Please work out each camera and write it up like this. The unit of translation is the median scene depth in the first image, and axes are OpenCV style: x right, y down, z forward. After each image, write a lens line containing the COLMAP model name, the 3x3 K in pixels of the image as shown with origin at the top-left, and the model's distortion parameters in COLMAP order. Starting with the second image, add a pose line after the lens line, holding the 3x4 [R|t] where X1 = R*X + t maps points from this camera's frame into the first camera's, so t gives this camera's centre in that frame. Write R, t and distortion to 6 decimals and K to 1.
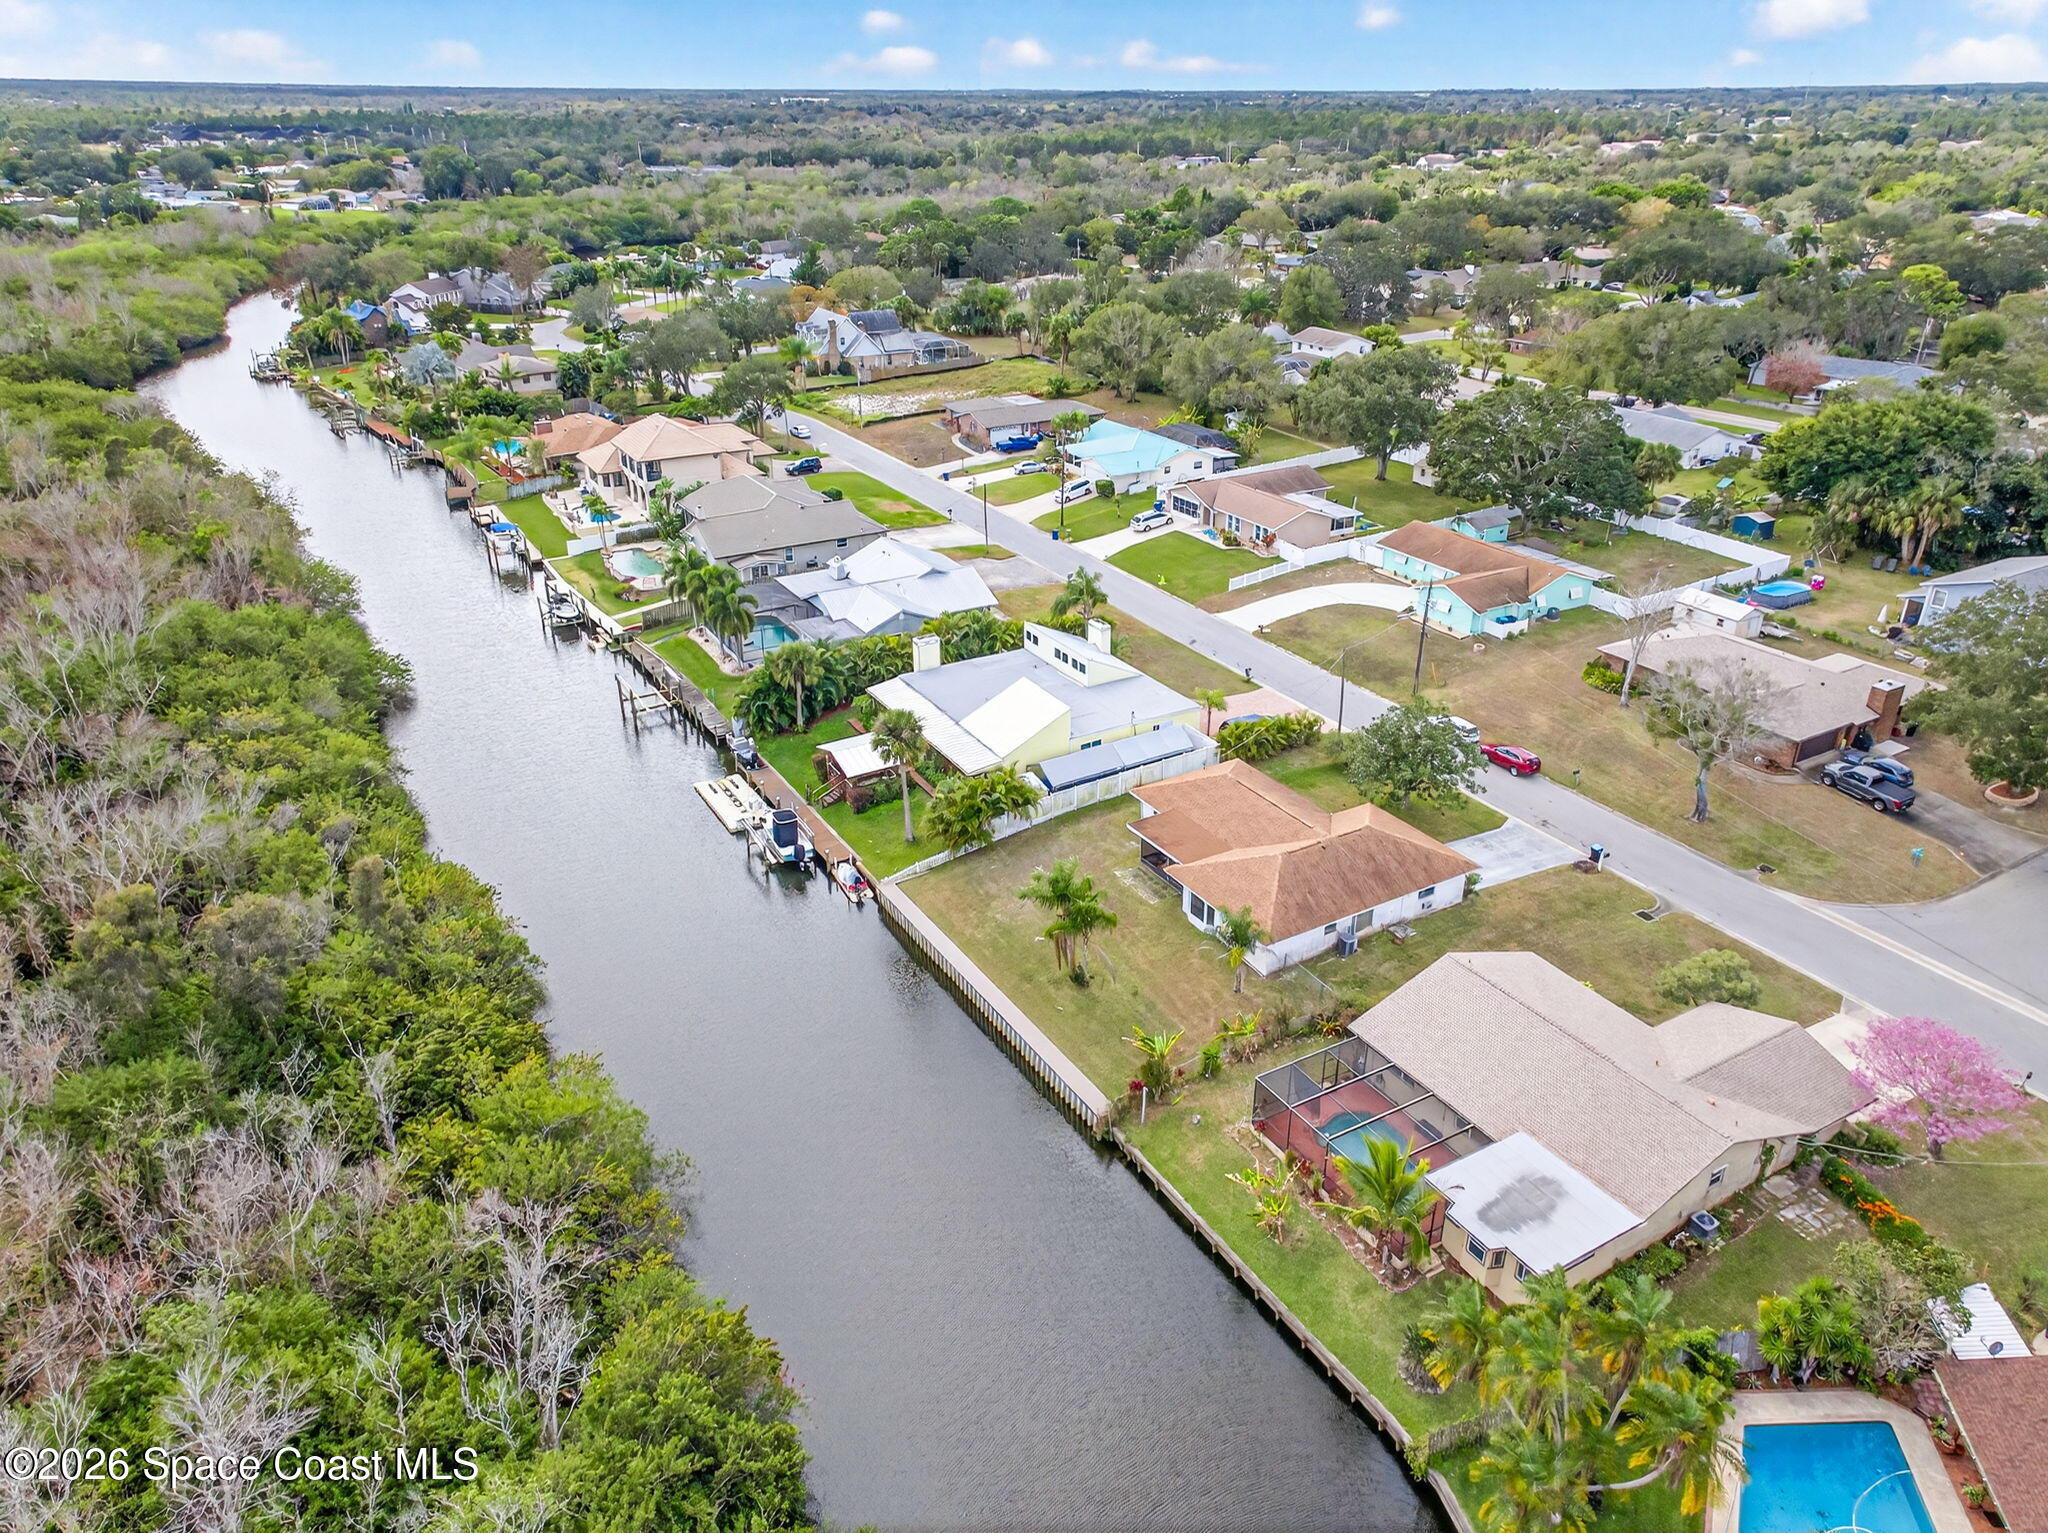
lens RADIAL K [[1390.7, 0, 1031.8], [0, 1390.7, 757.3], [0, 0, 1]] dist [0.018296, 0.006897]
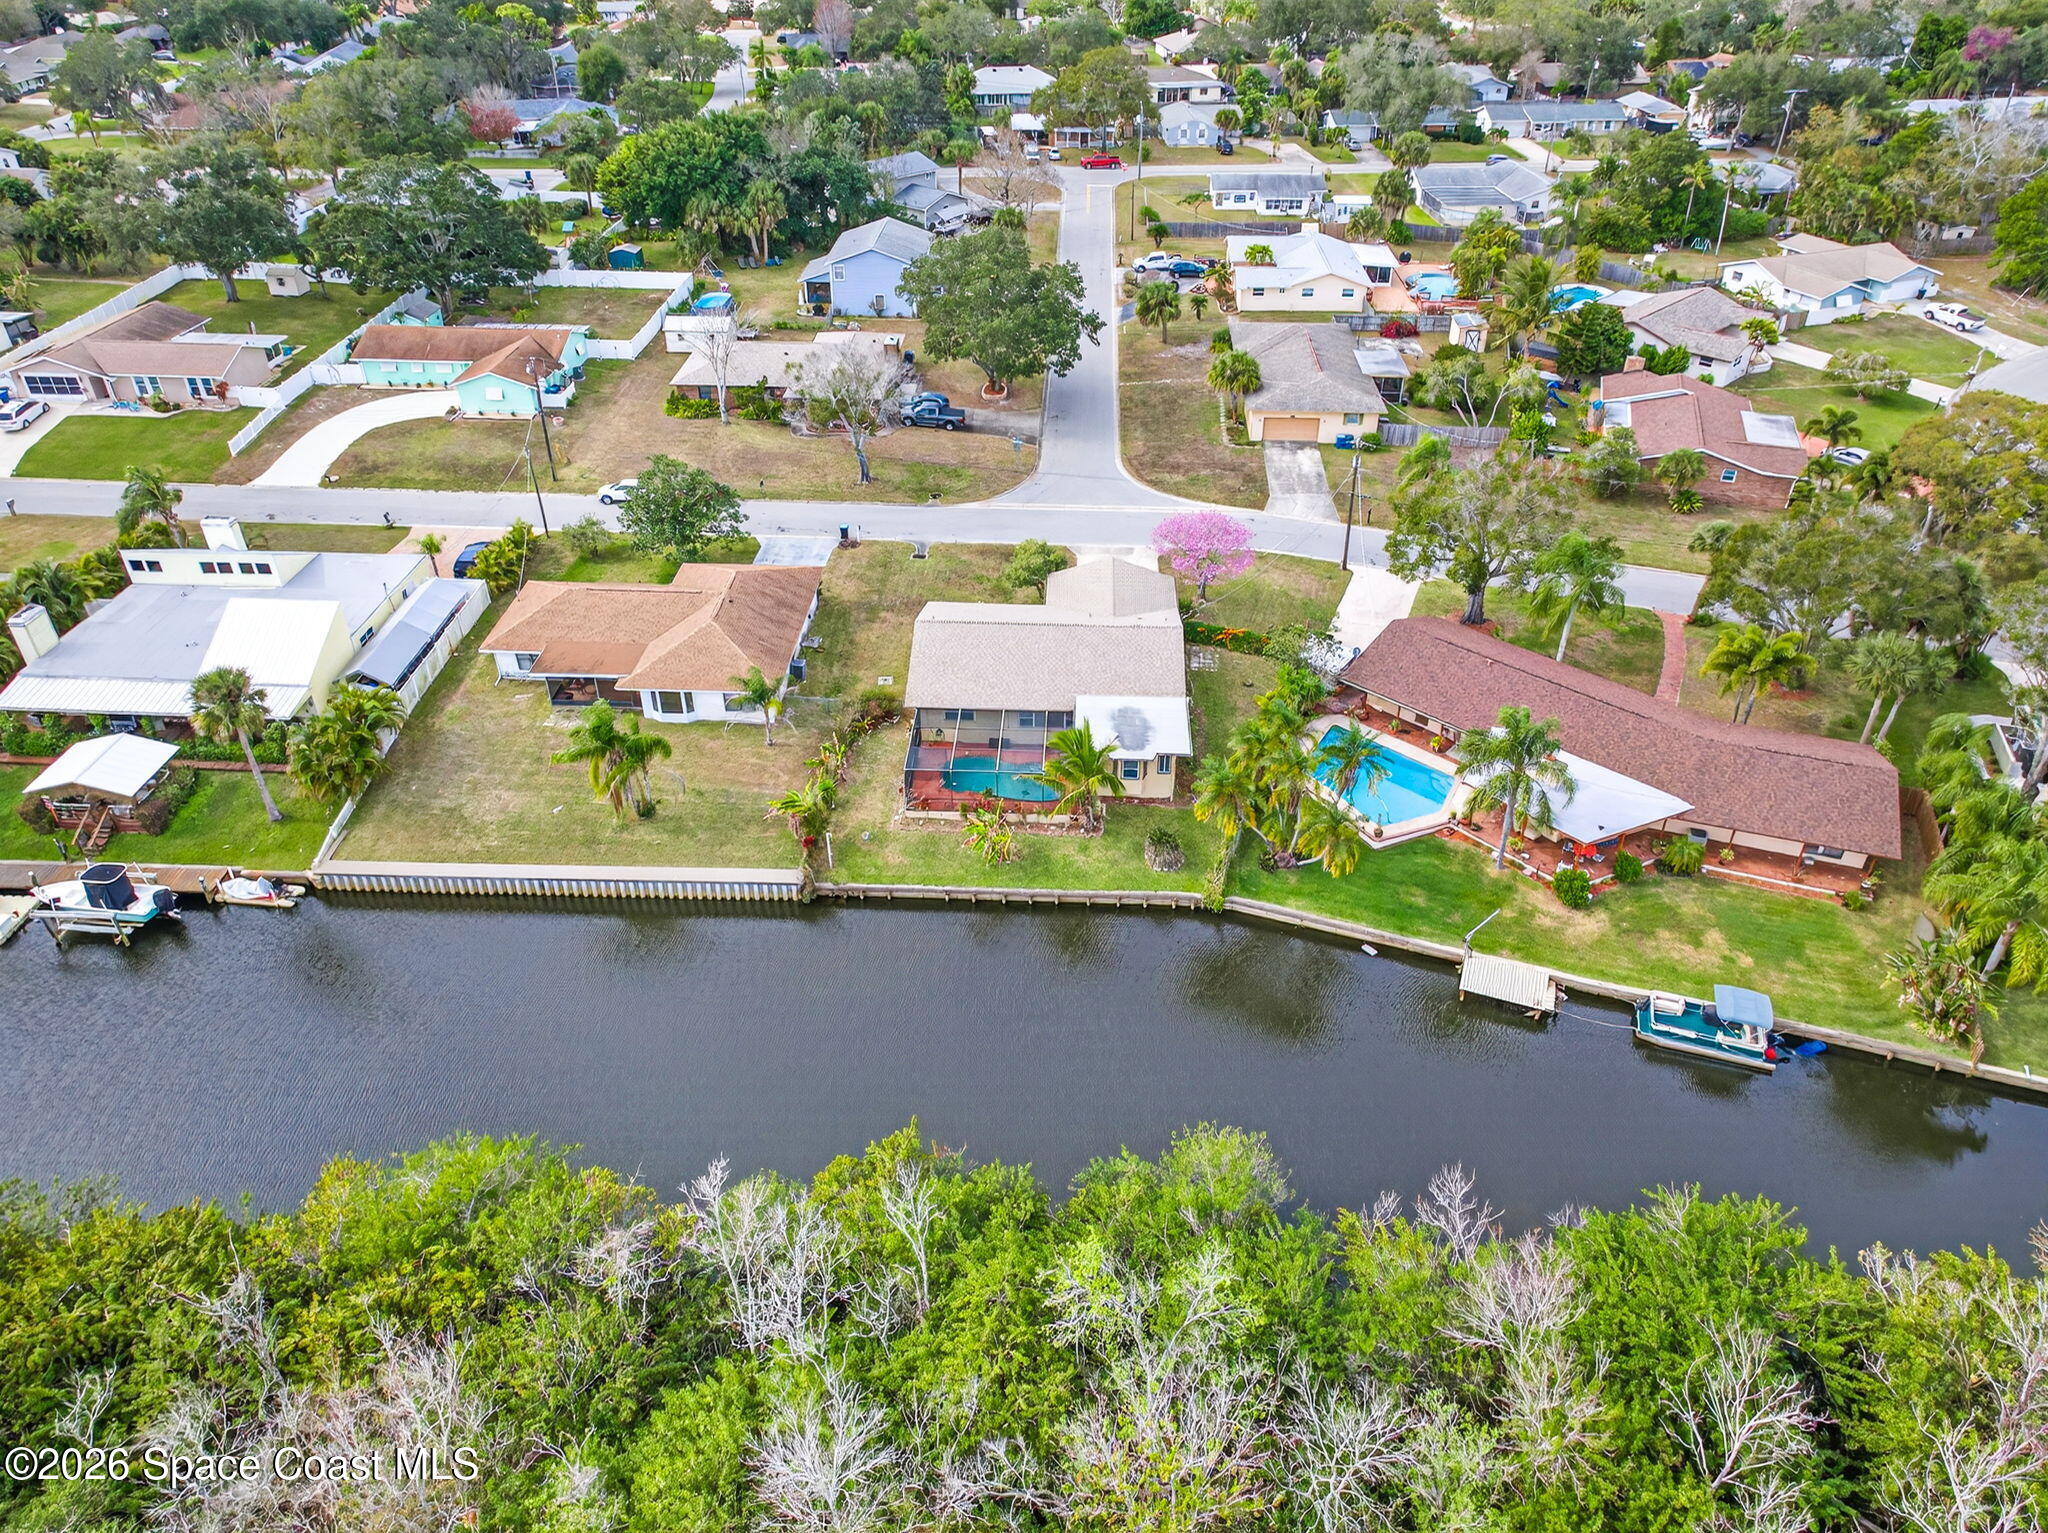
lens RADIAL K [[1390.7, 0, 1031.8], [0, 1390.7, 757.3], [0, 0, 1]] dist [0.018296, 0.006897]
pose [[0.540376, -0.465019, 0.701250, -0.321993], [0.359919, 0.881060, 0.306907, -0.050671], [-0.760560, 0.086548, 0.643473, 0.103939]]
